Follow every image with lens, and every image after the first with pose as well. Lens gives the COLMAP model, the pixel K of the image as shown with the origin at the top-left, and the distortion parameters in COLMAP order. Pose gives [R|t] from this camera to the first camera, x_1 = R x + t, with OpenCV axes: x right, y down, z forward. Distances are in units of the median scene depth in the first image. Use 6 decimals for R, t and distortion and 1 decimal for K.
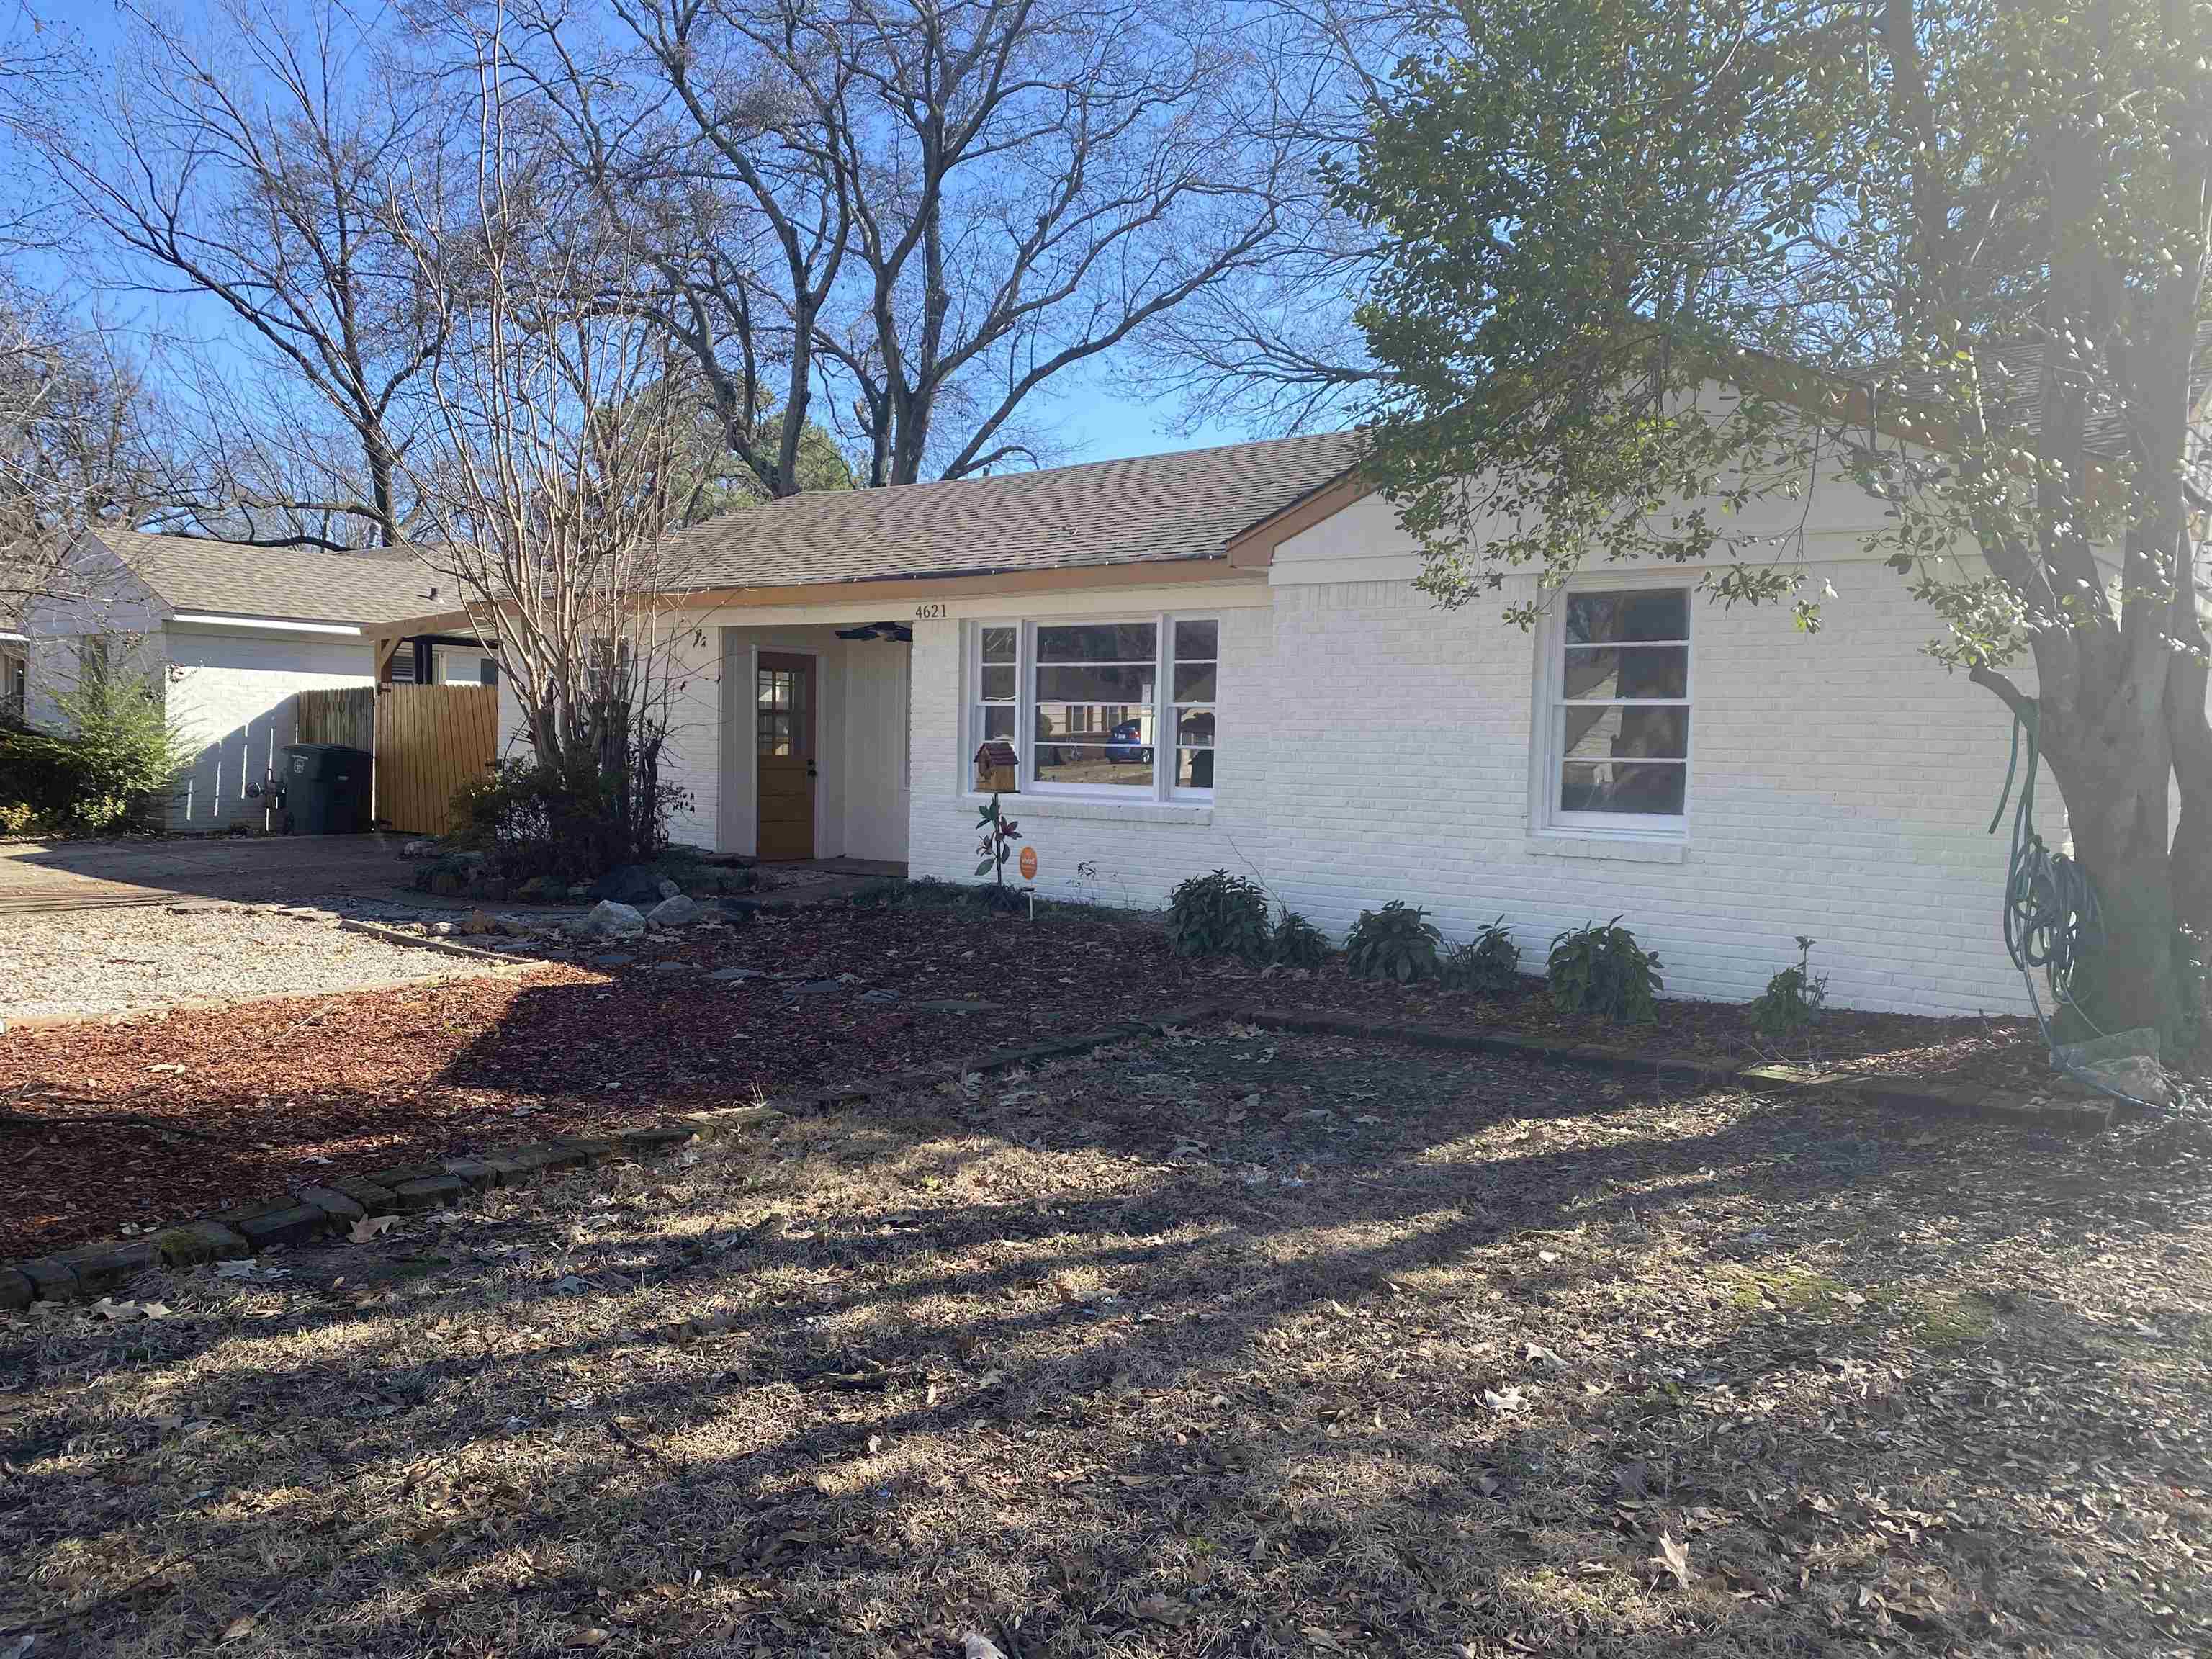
lens RADIAL K [[1686.4, 0, 1099.5], [0, 1686.4, 833.0], [0, 0, 1]] dist [0.046771, -0.045996]
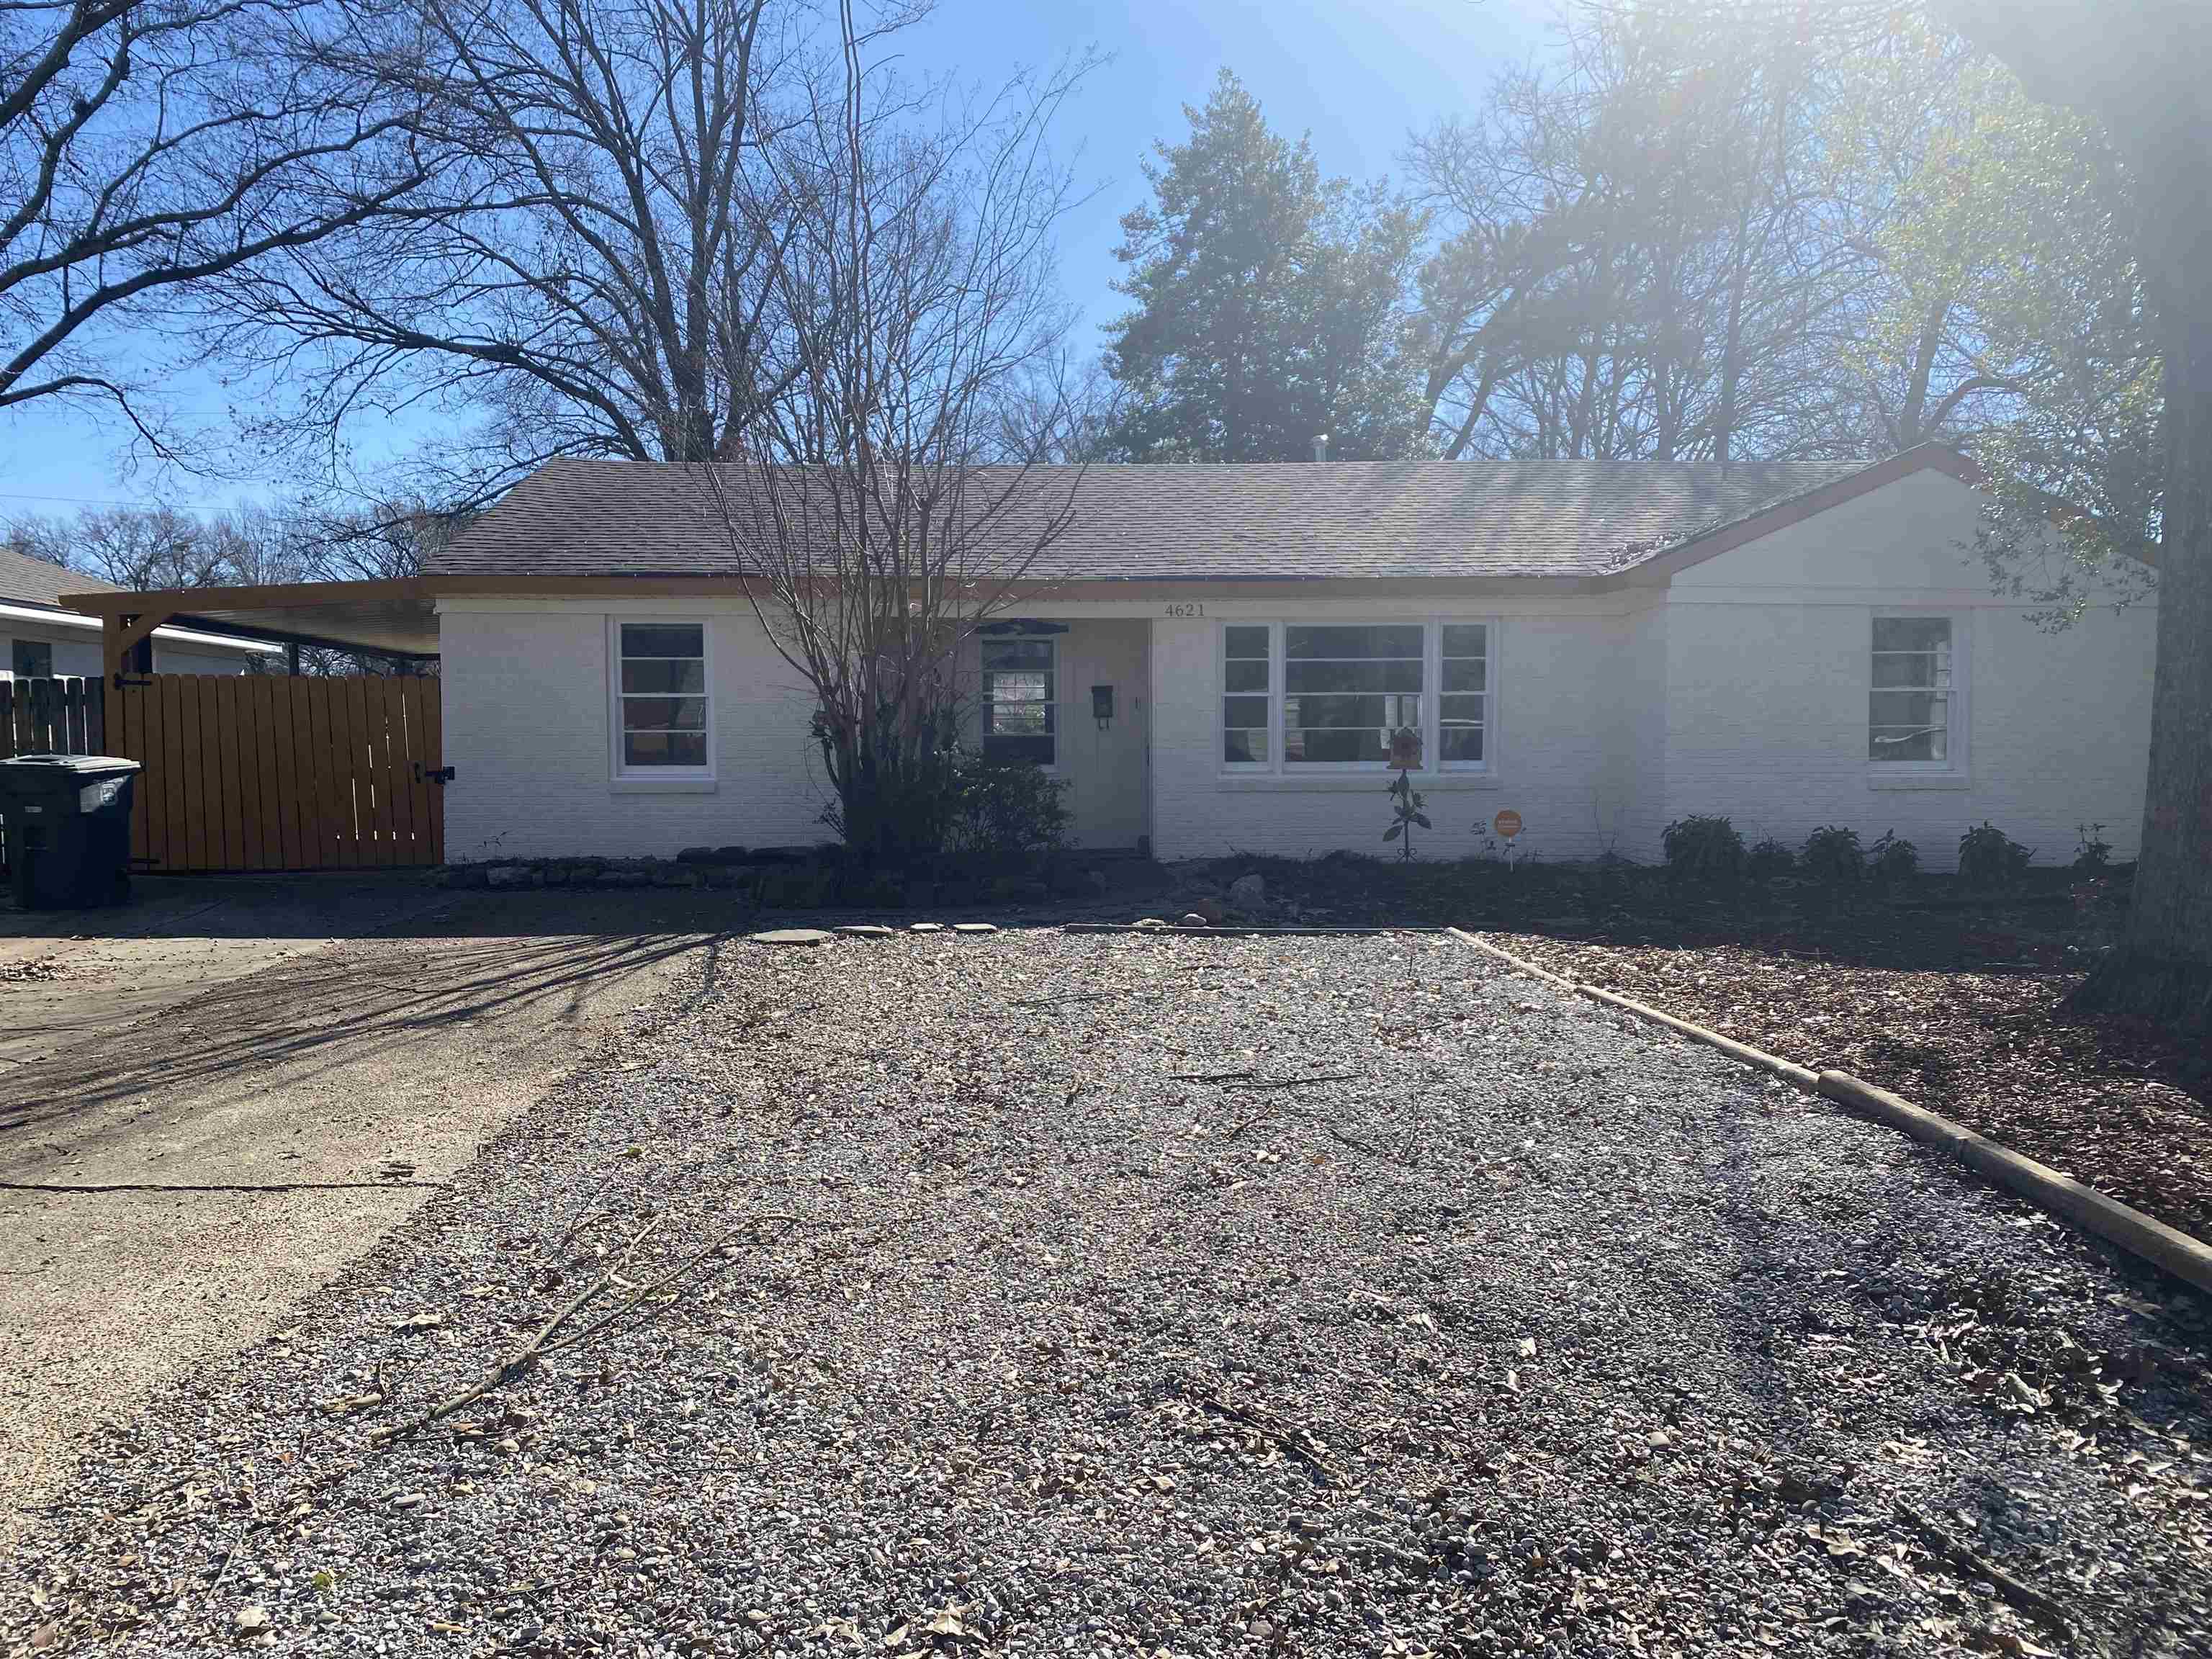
lens RADIAL K [[1686.4, 0, 1104.6], [0, 1686.4, 828.5], [0, 0, 1]] dist [0.046771, -0.045996]
pose [[0.729148, -0.059643, 0.681752, -0.962140], [0.057868, 0.998001, 0.025419, -0.022898], [-0.681905, 0.020917, 0.731142, 0.267410]]
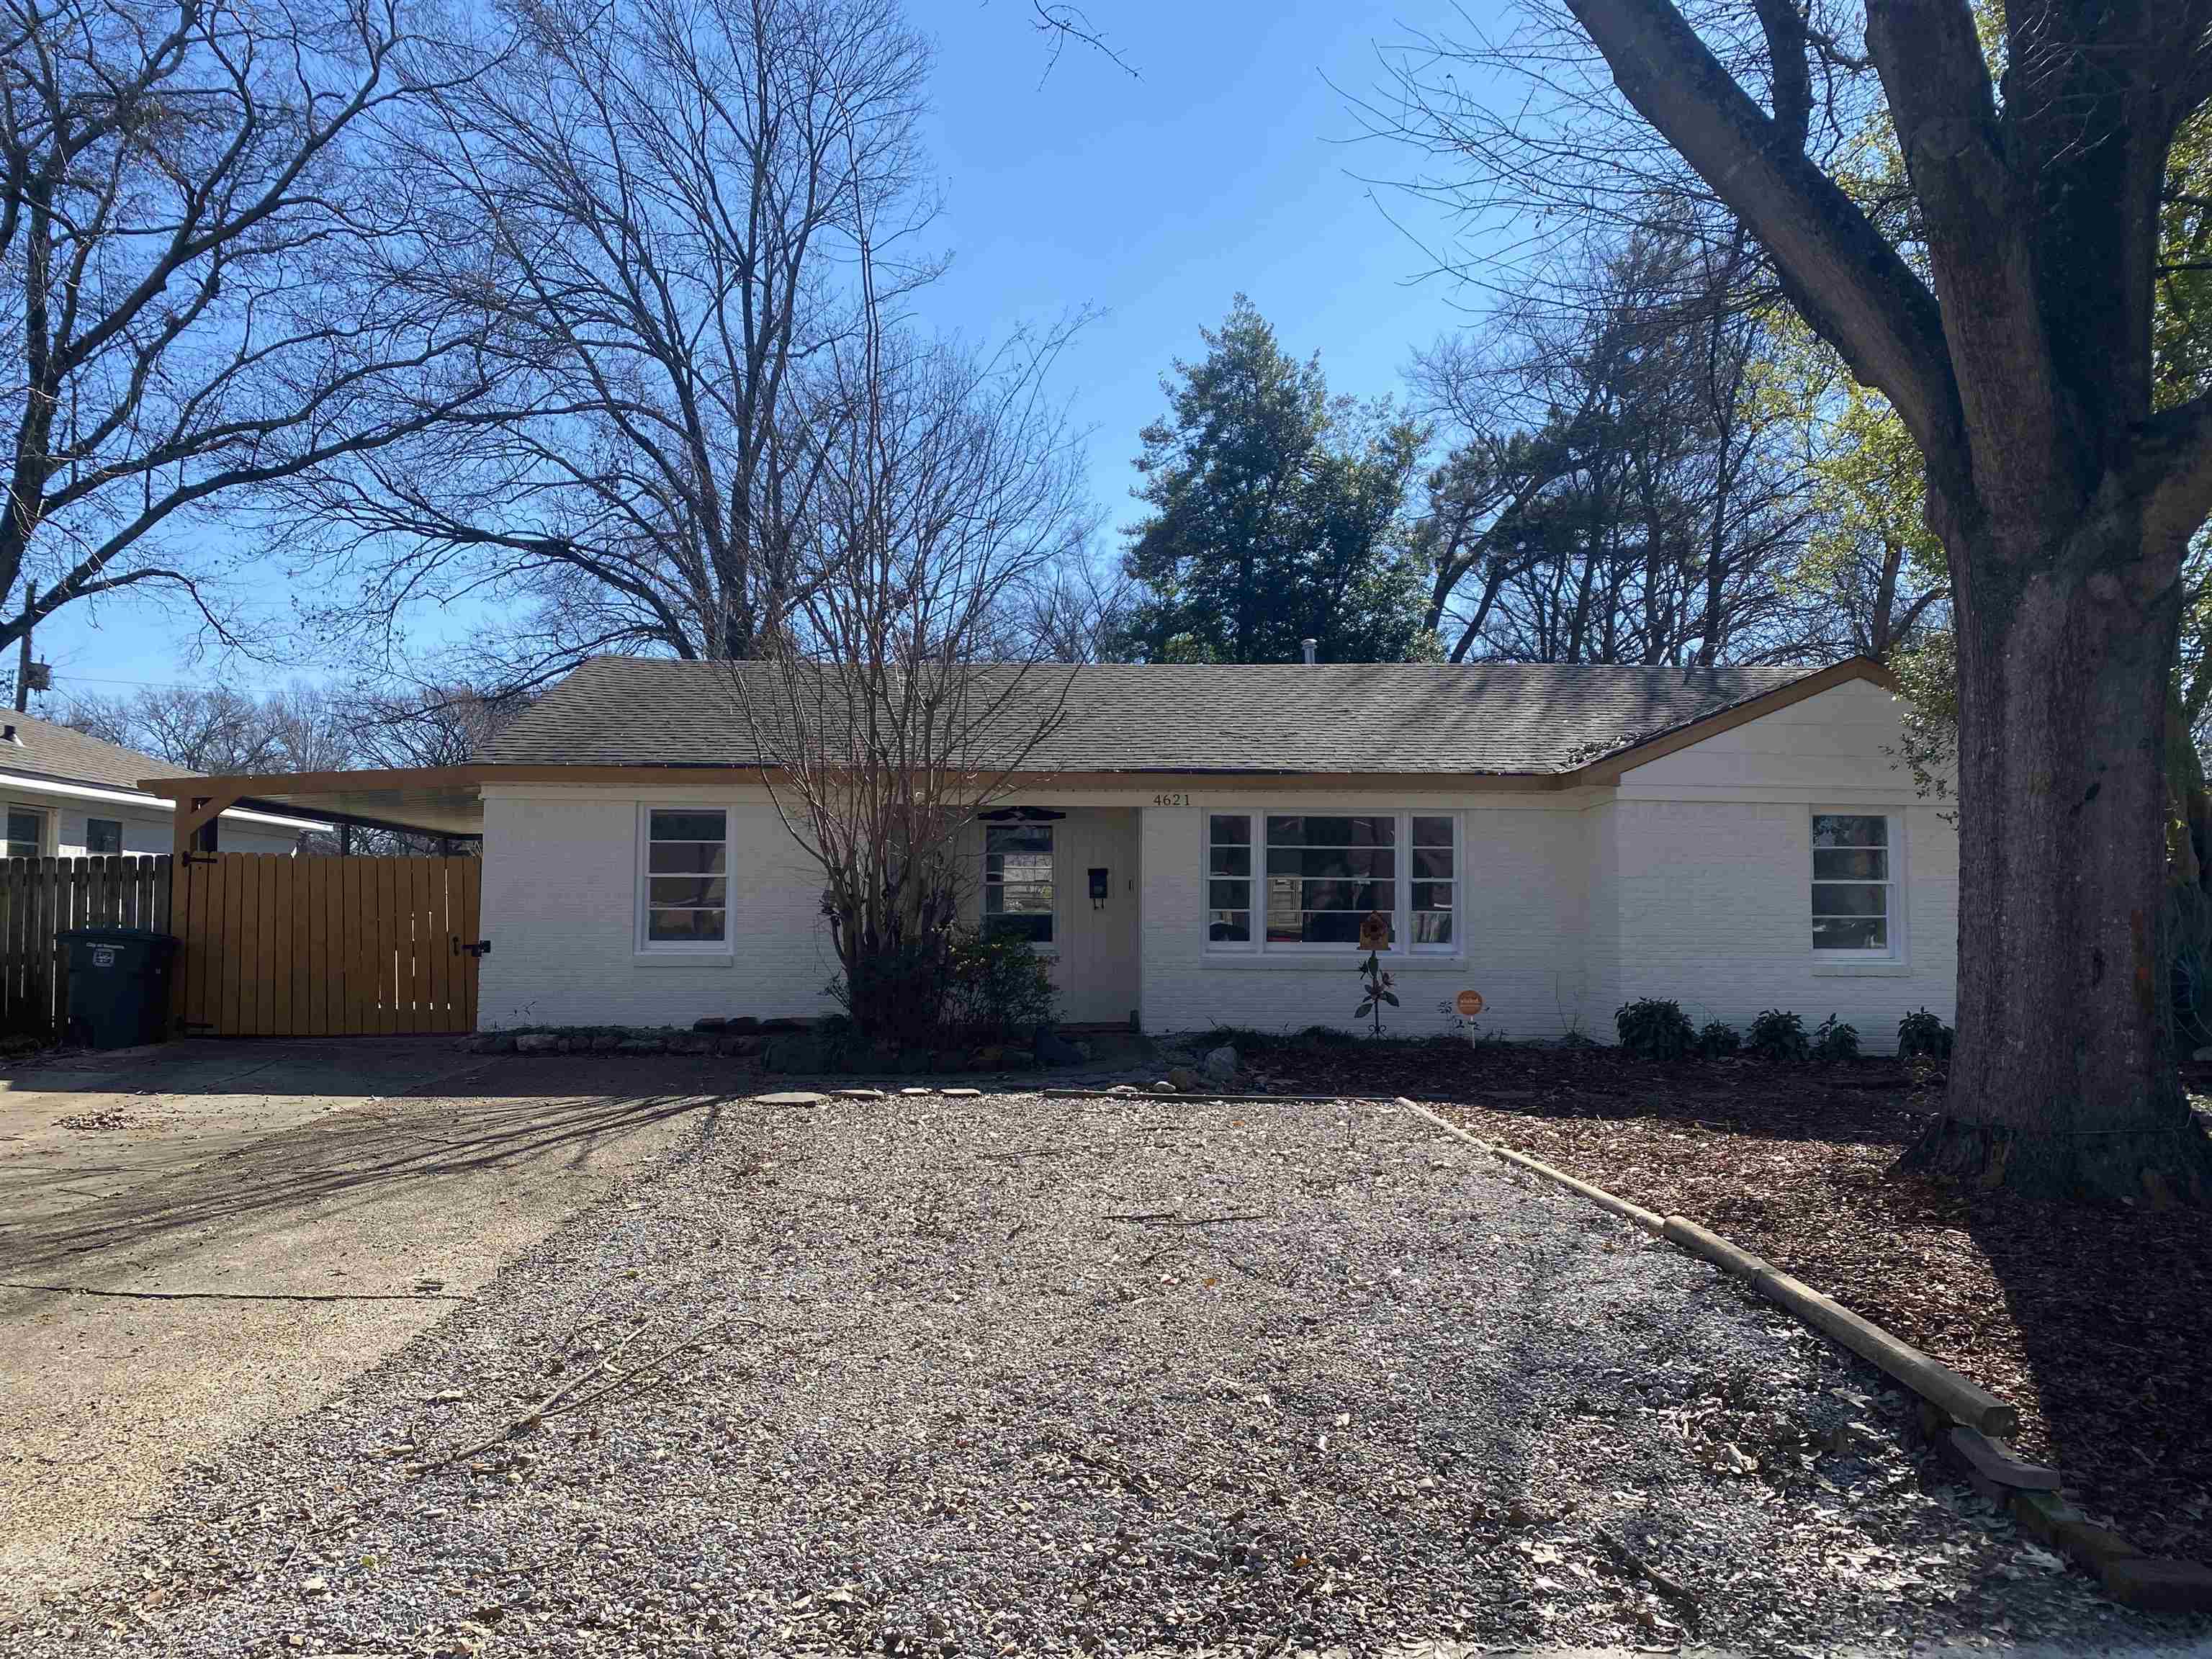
lens RADIAL K [[1686.4, 0, 1112.7], [0, 1686.4, 832.2], [0, 0, 1]] dist [0.046771, -0.045996]
pose [[0.738170, 0.018724, 0.674355, -0.996855], [0.047342, 0.995713, -0.079469, -0.019623], [-0.672952, 0.090587, 0.734119, 0.188355]]
